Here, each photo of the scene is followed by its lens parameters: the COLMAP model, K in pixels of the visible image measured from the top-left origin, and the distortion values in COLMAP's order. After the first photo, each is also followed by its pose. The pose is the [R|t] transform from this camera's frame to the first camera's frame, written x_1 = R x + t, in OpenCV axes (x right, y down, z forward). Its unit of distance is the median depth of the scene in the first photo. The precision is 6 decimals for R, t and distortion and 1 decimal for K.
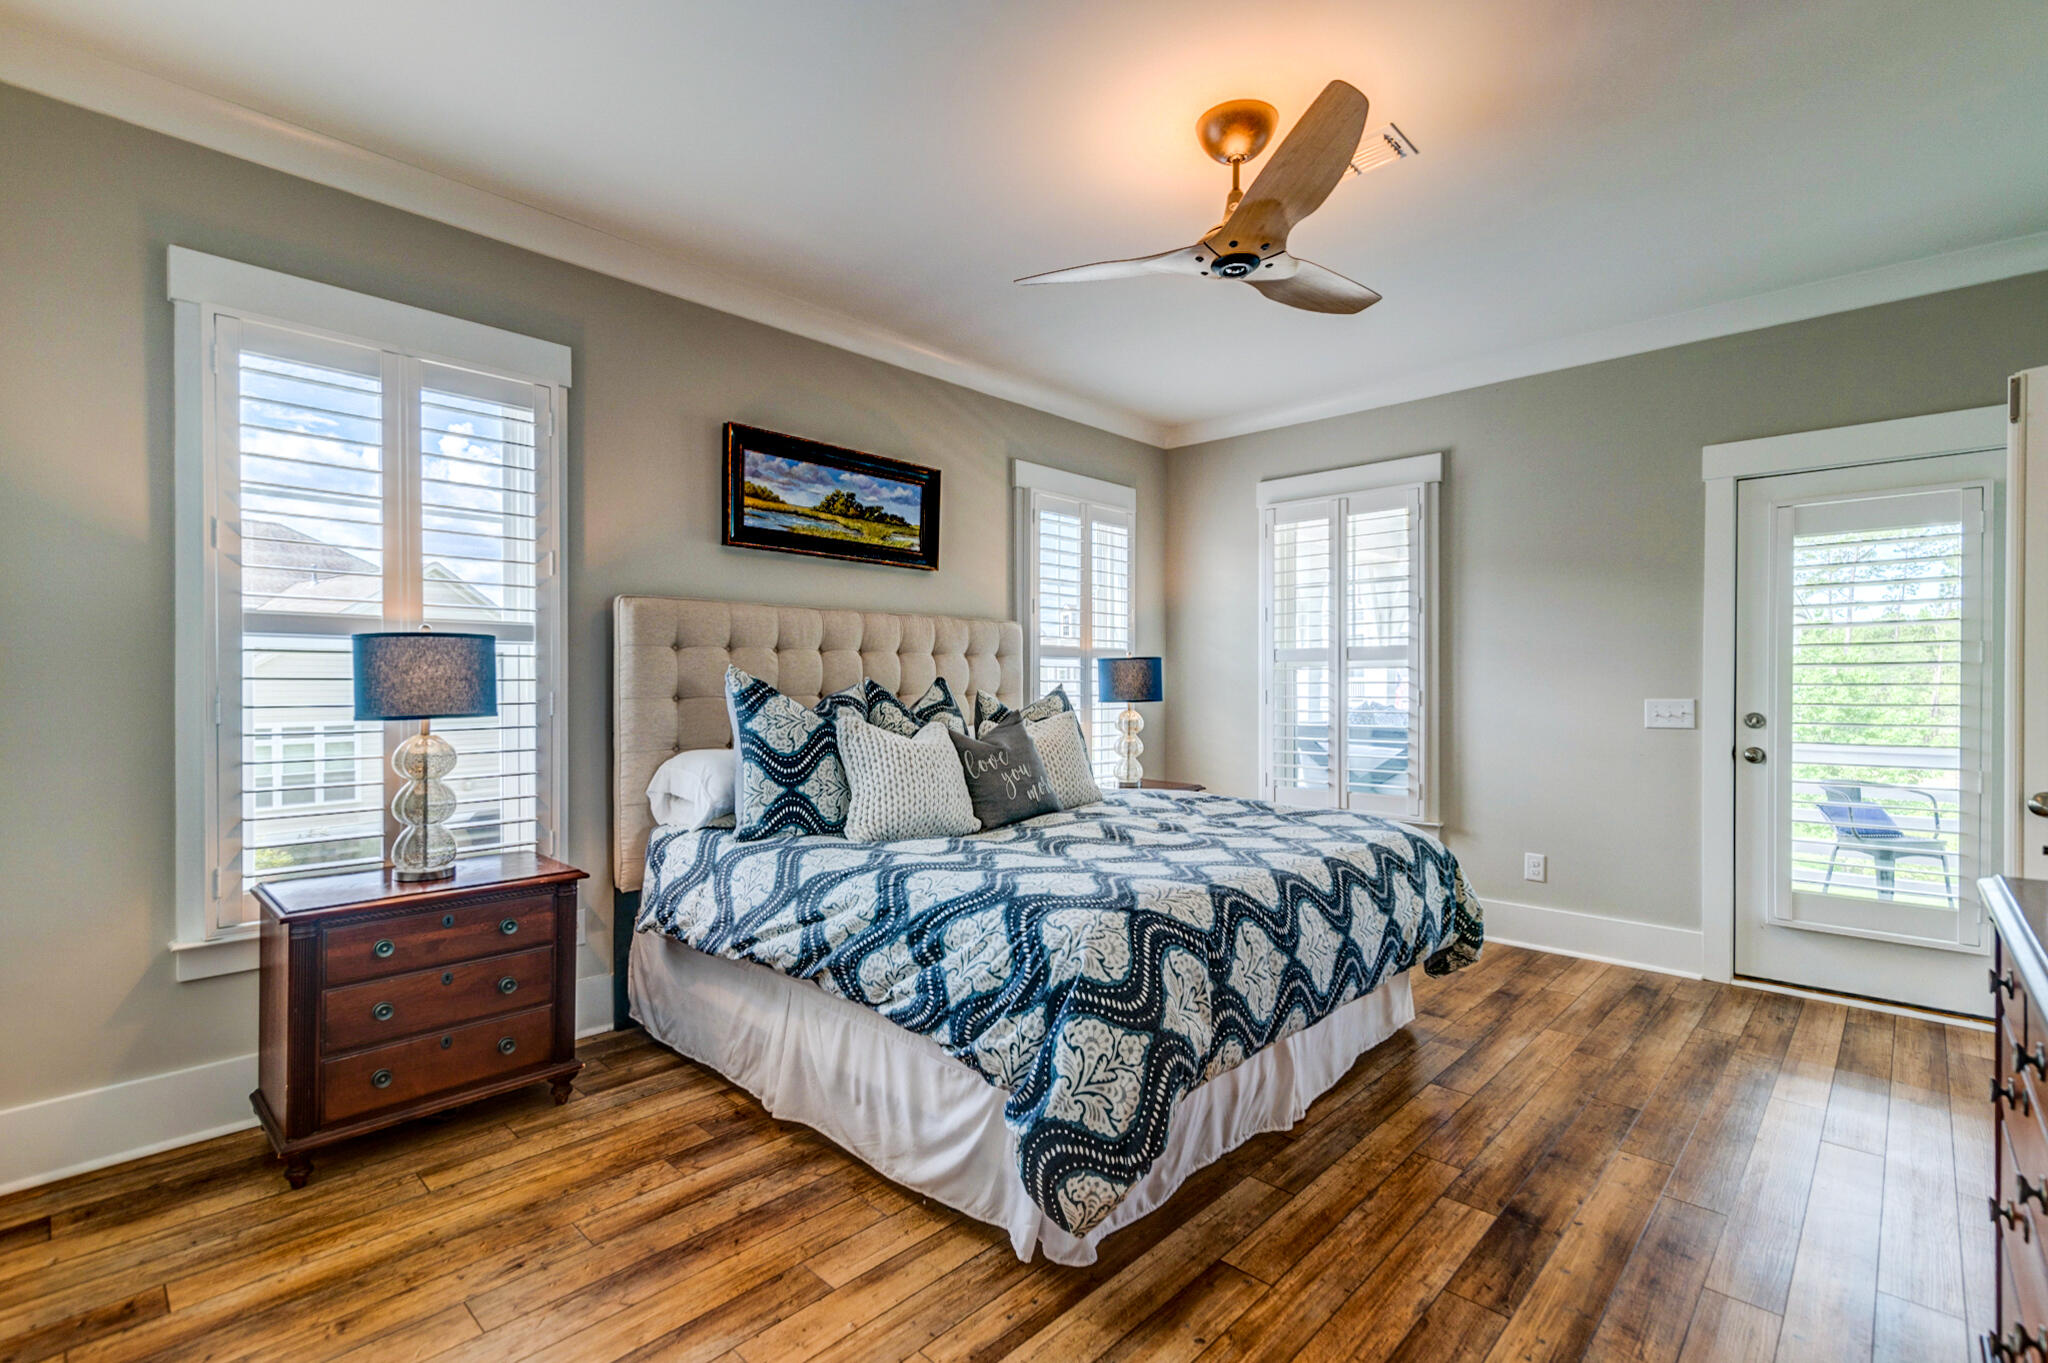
lens RADIAL K [[934.6, 0, 1026.2], [0, 934.6, 684.5], [0, 0, 1]] dist [0.015583, -0.000379]
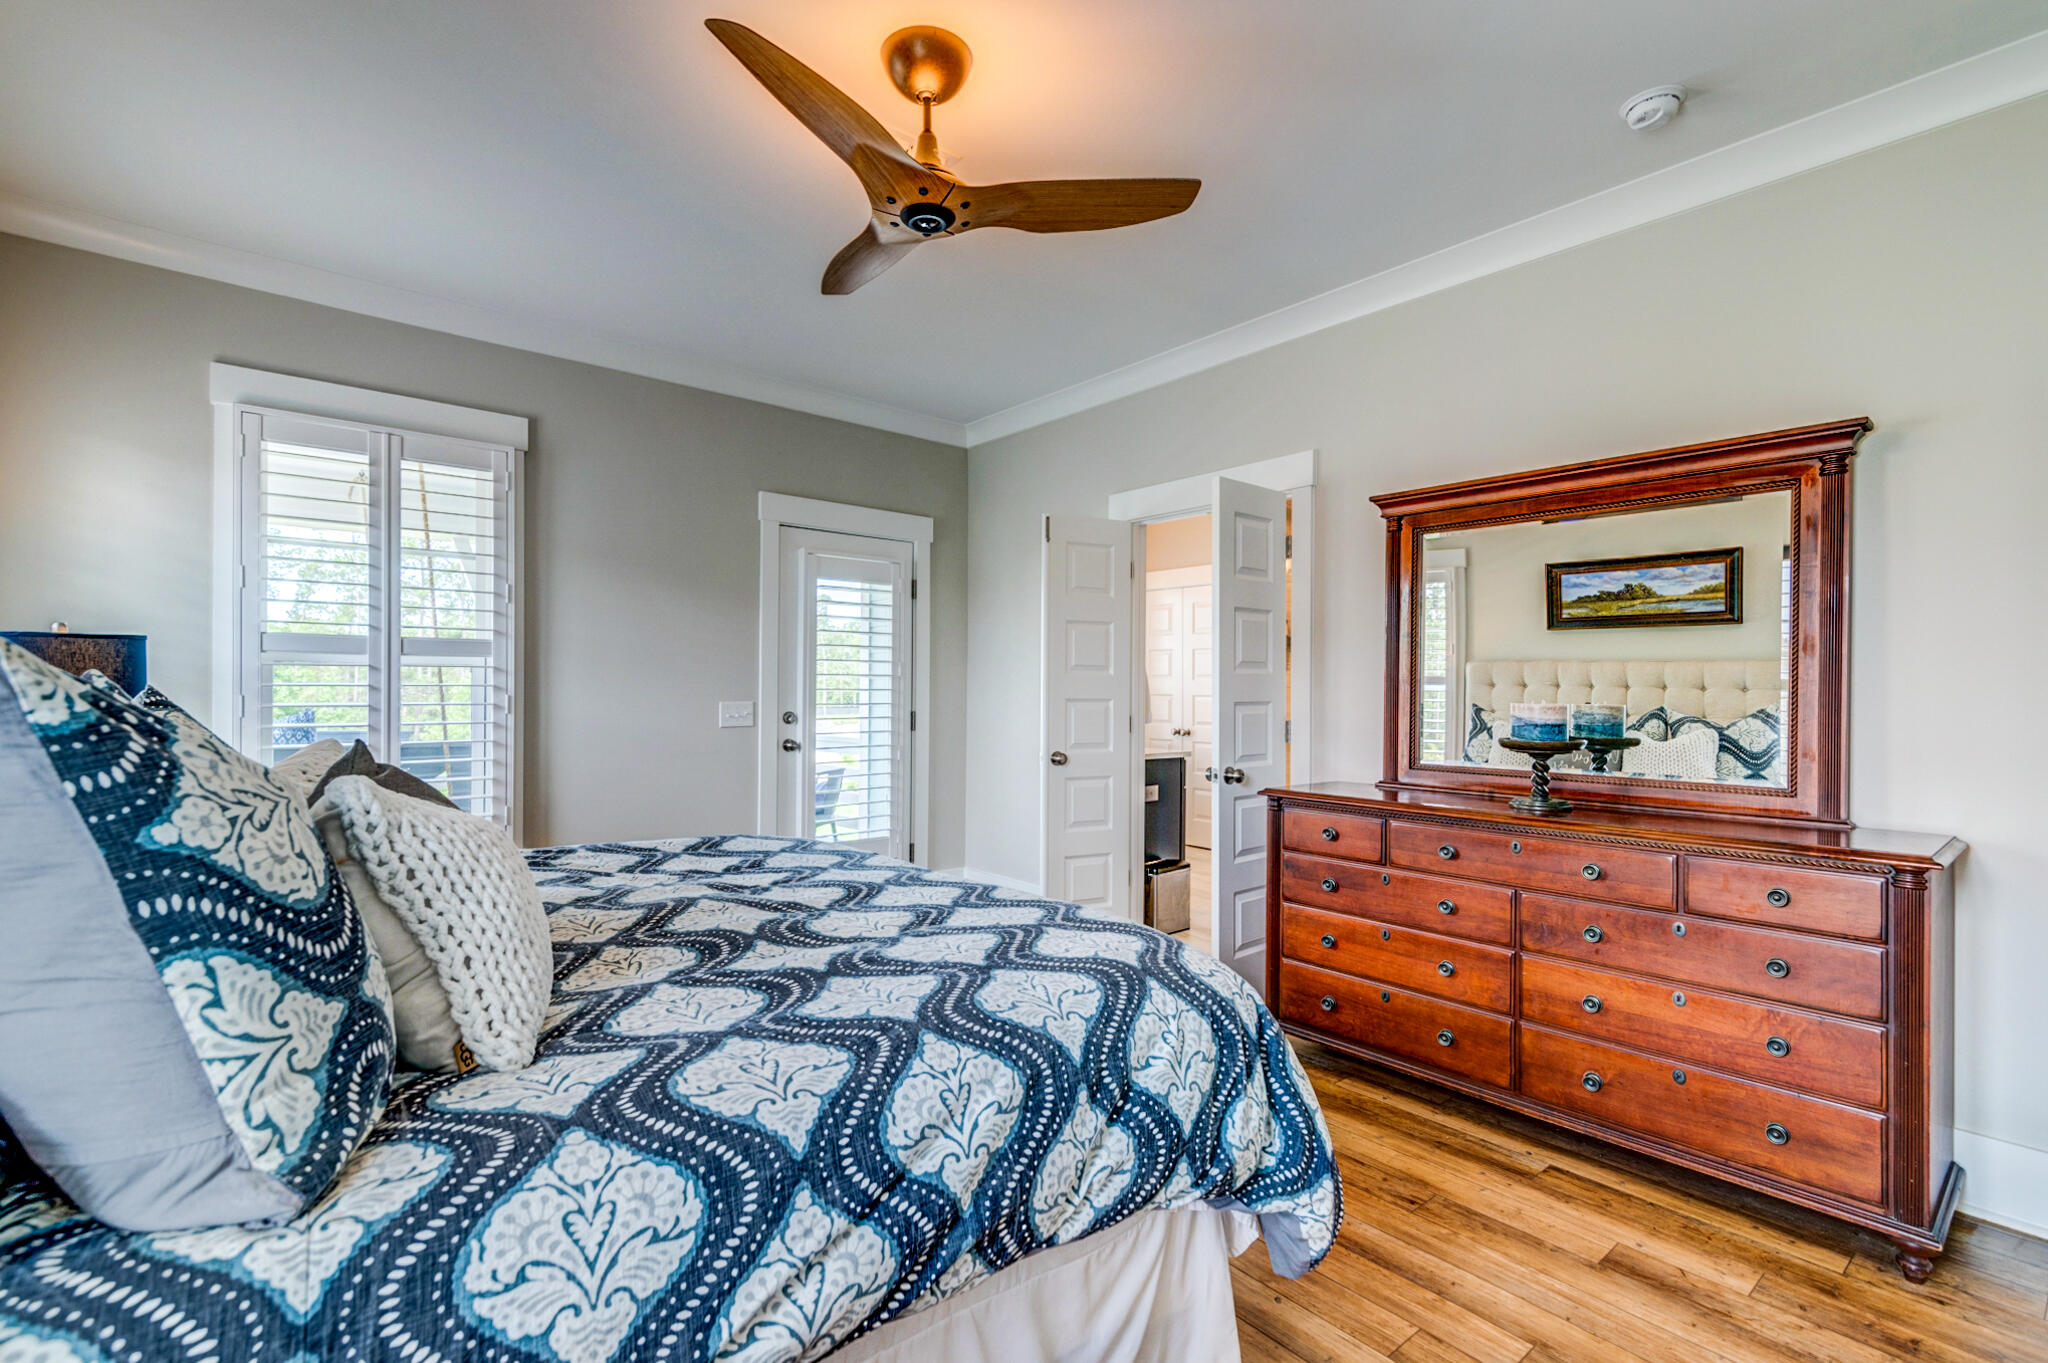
lens RADIAL K [[934.6, 0, 1021.4], [0, 934.6, 681.9], [0, 0, 1]] dist [0.015583, -0.000379]
pose [[0.119321, 0.007184, 0.992830, -0.221532], [-0.005280, 0.999964, -0.006601, -0.001522], [-0.992842, -0.004455, 0.119355, 0.278216]]
